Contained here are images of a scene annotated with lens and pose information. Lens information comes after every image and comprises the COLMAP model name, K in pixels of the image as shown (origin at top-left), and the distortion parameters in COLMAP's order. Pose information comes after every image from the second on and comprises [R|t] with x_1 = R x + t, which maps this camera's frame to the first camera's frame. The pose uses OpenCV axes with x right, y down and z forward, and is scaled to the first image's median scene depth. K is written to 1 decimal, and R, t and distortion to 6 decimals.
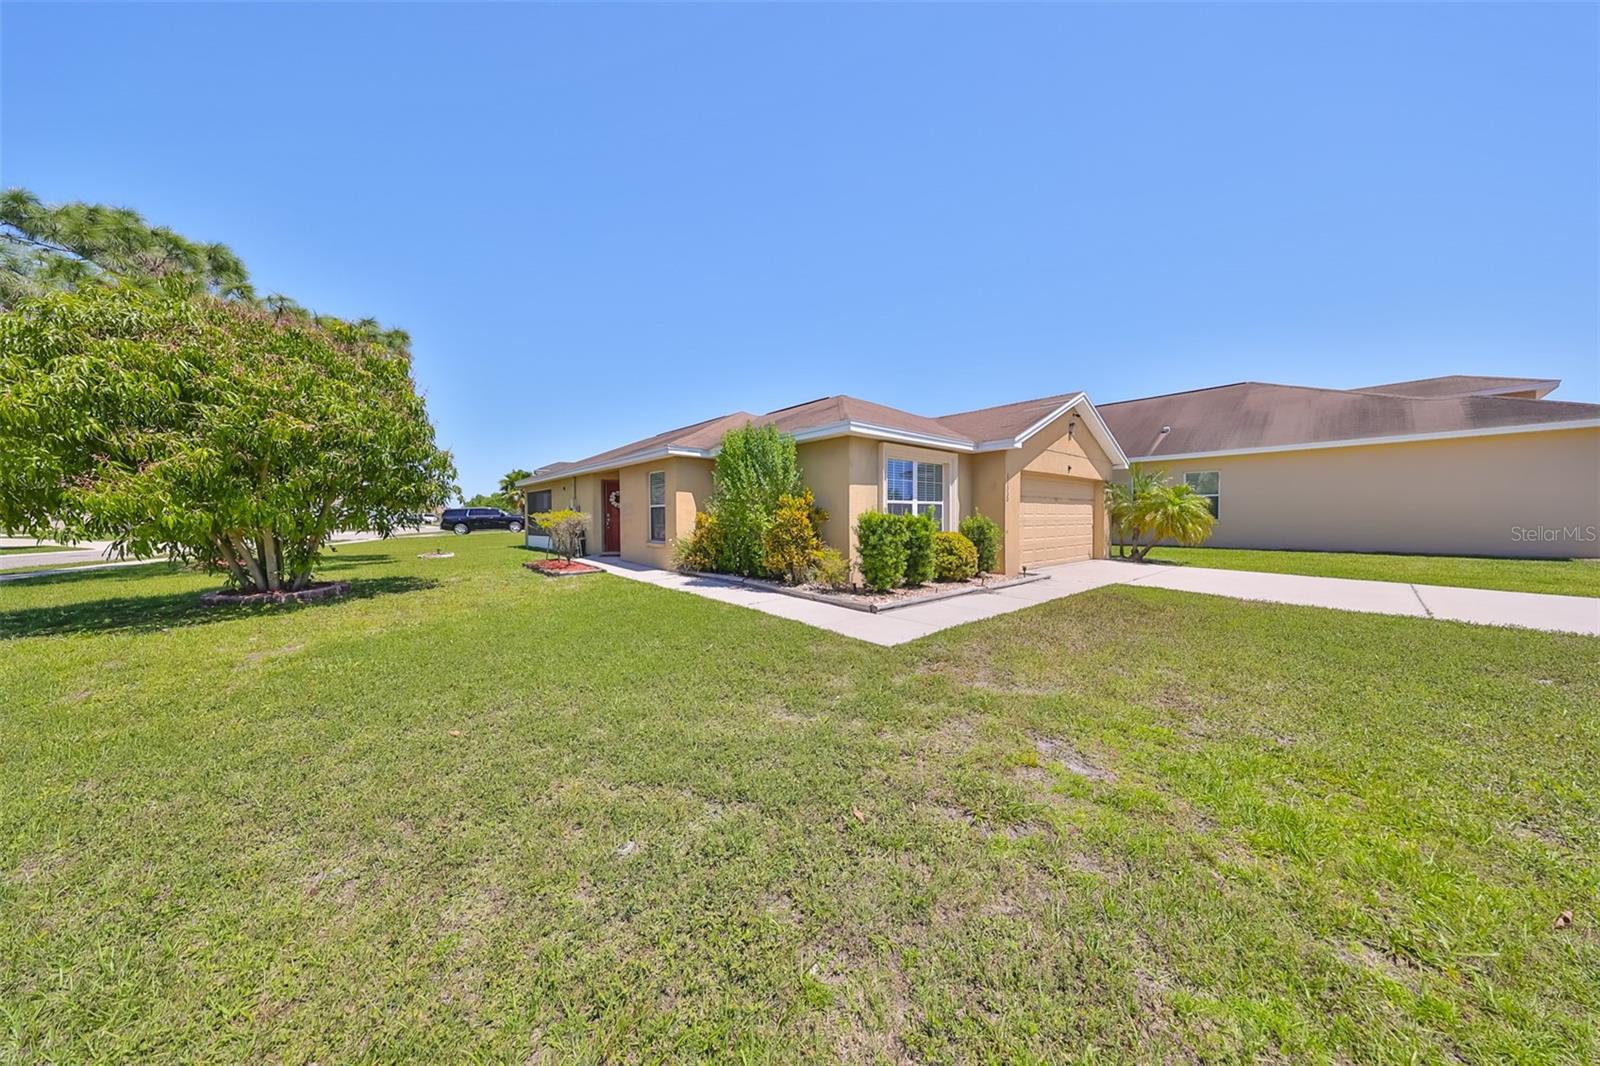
lens RADIAL K [[477.7, 0, 800.0], [0, 477.7, 533.0], [0, 0, 1]] dist [0.000476, 0.000004]
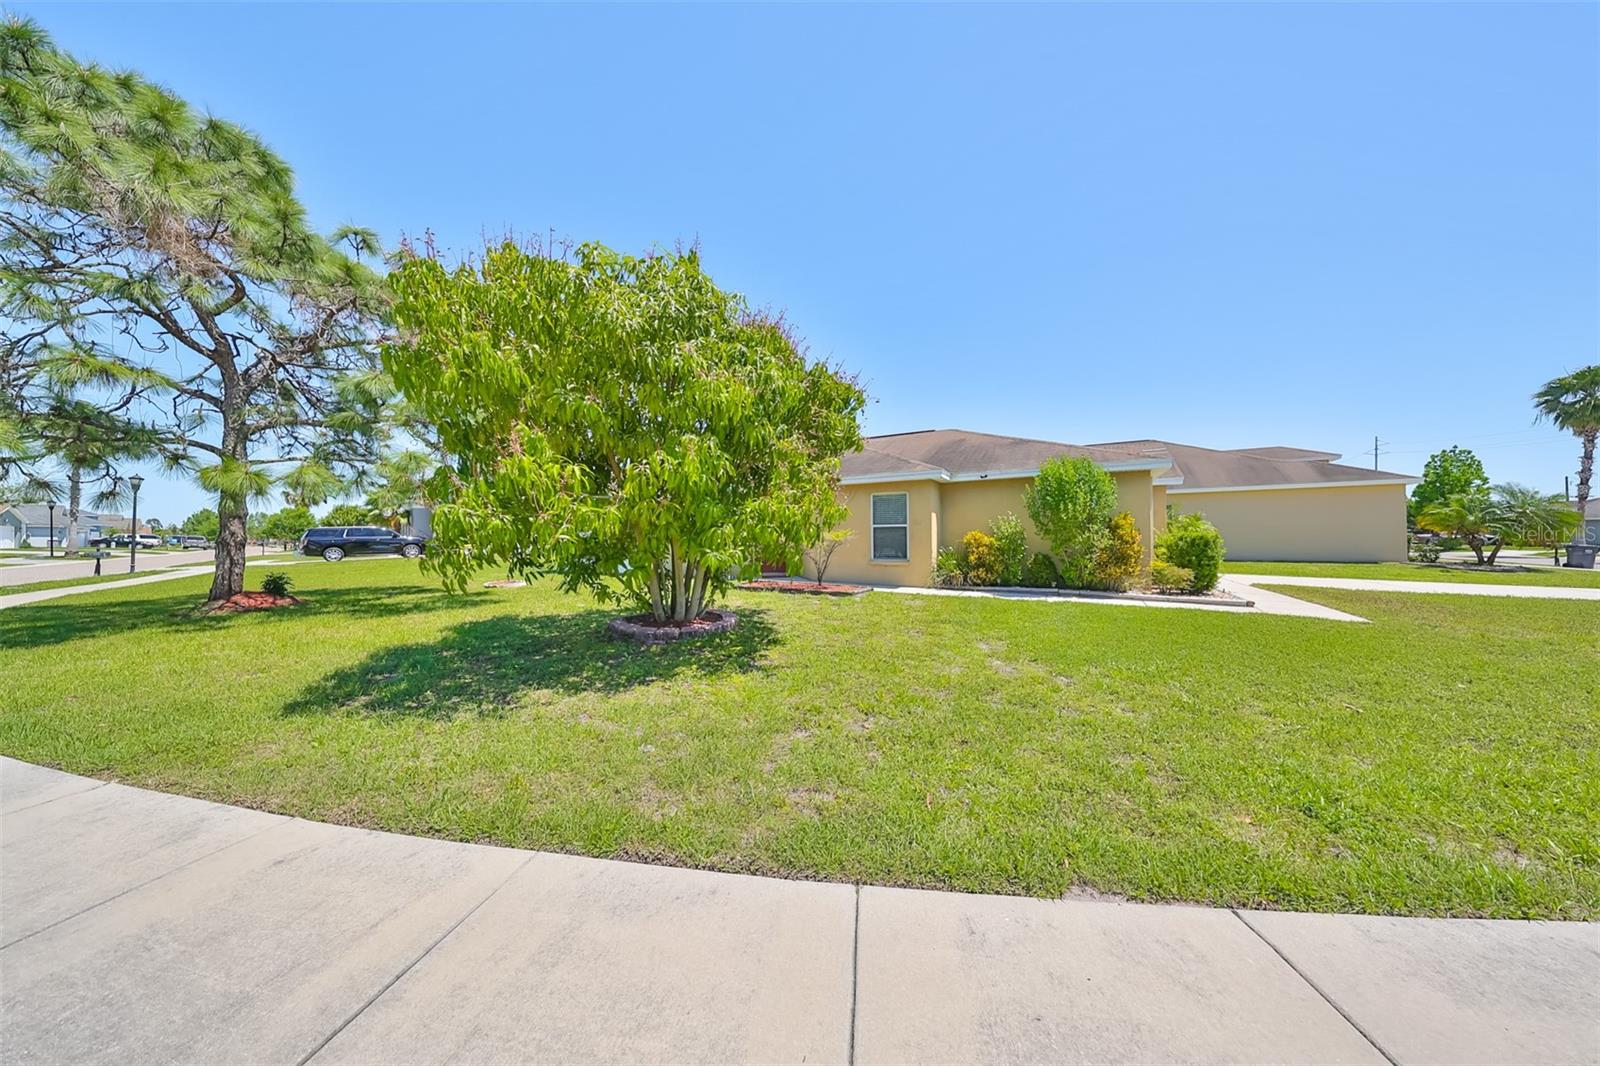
lens RADIAL K [[477.7, 0, 800.0], [0, 477.7, 533.0], [0, 0, 1]] dist [0.000476, 0.000004]
pose [[0.942539, 0.003680, 0.334076, -0.824758], [0.011985, 0.998923, -0.044819, 0.003344], [-0.333881, 0.046247, 0.941480, 0.097903]]
